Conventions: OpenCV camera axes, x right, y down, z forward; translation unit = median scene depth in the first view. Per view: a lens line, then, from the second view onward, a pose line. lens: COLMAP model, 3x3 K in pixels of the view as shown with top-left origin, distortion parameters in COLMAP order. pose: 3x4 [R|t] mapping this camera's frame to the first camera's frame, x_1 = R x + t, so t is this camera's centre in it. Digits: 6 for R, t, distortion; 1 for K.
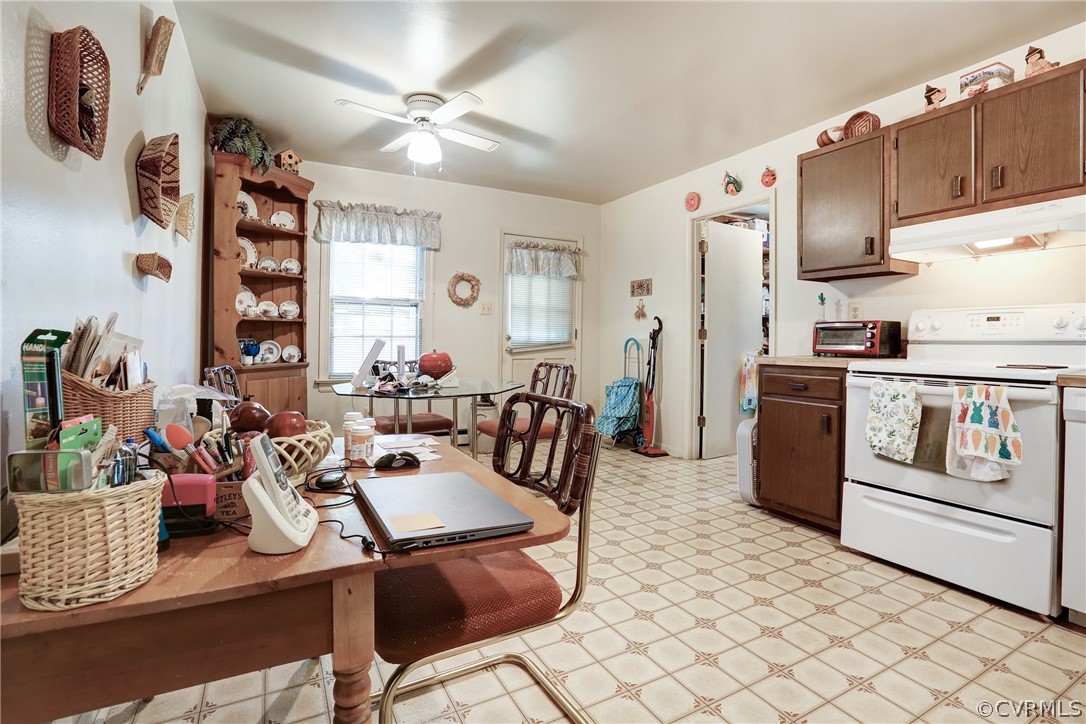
lens RADIAL K [[514.9, 0, 542.3], [0, 514.9, 347.3], [0, 0, 1]] dist [-0.022662, 0.000187]
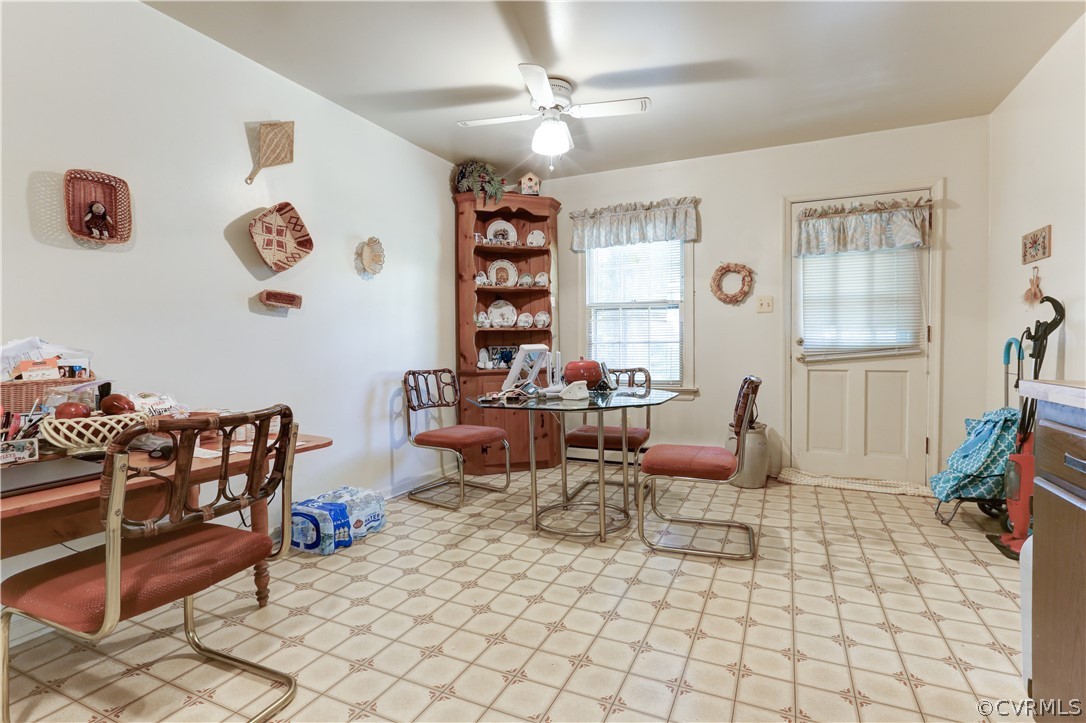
lens RADIAL K [[520.1, 0, 545.8], [0, 520.1, 357.7], [0, 0, 1]] dist [0.000661, 0.000782]
pose [[0.621166, 0.008187, -0.783636, 0.336971], [-0.001357, 0.999955, 0.009371, -0.001662], [0.783678, -0.004758, 0.621149, 0.274419]]
